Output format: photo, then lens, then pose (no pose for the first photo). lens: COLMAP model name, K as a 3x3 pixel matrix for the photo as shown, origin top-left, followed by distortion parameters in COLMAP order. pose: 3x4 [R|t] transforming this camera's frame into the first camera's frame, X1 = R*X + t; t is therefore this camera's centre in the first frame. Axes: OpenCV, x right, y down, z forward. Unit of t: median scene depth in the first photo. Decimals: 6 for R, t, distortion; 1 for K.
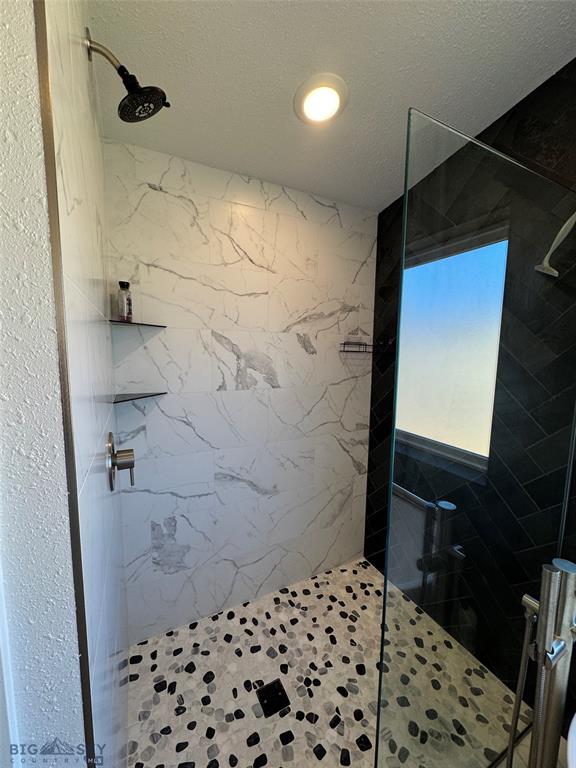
lens RADIAL K [[308.5, 0, 290.1], [0, 308.5, 384.6], [0, 0, 1]] dist [-0.001706, 0.005692]
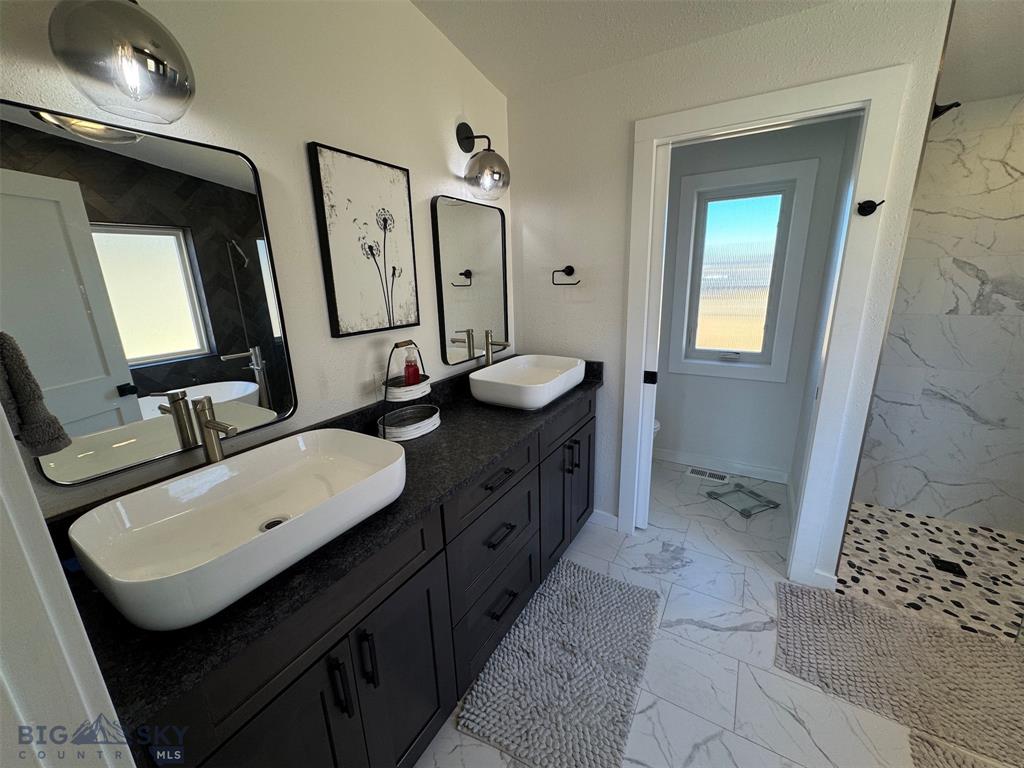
lens RADIAL K [[405.3, 0, 511.4], [0, 405.3, 381.5], [0, 0, 1]] dist [-0.000020, -0.000475]
pose [[0.530166, 0.189934, -0.826347, 0.183927], [-0.059789, 0.980536, 0.187015, 0.079293], [0.845783, -0.049742, 0.531203, -1.106243]]
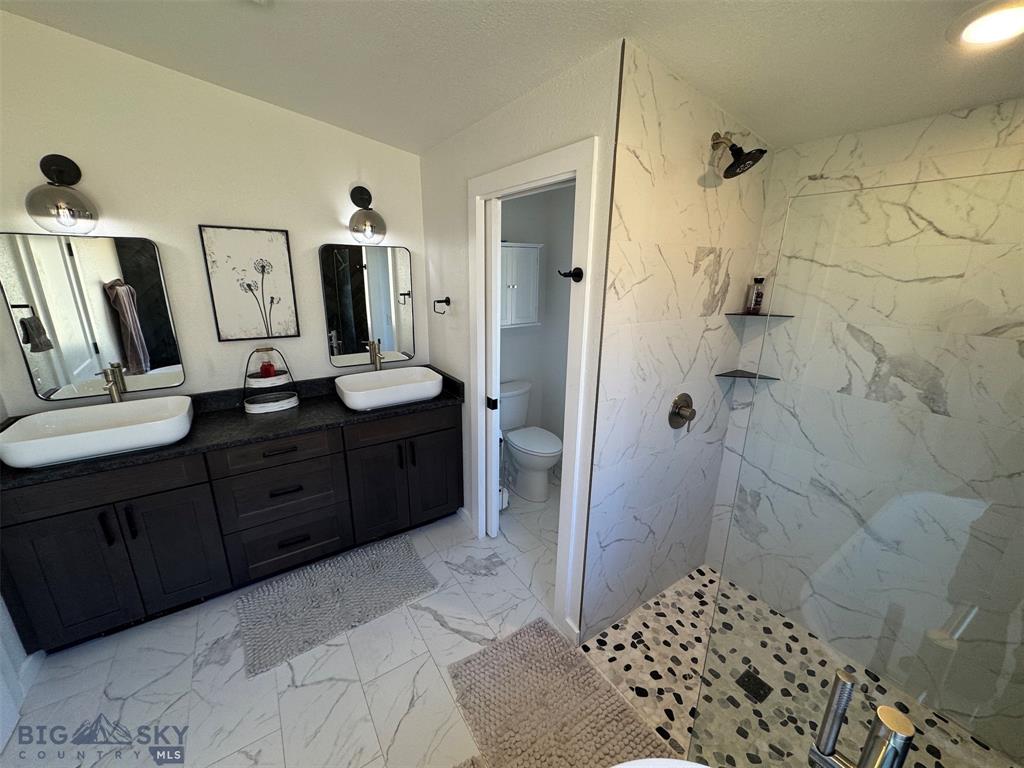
lens RADIAL K [[405.3, 0, 511.4], [0, 405.3, 381.5], [0, 0, 1]] dist [-0.000020, -0.000475]
pose [[0.110691, 0.262209, -0.958642, 0.771146], [-0.123319, 0.960739, 0.248543, -0.184330], [0.986174, 0.090707, 0.138681, -0.076657]]
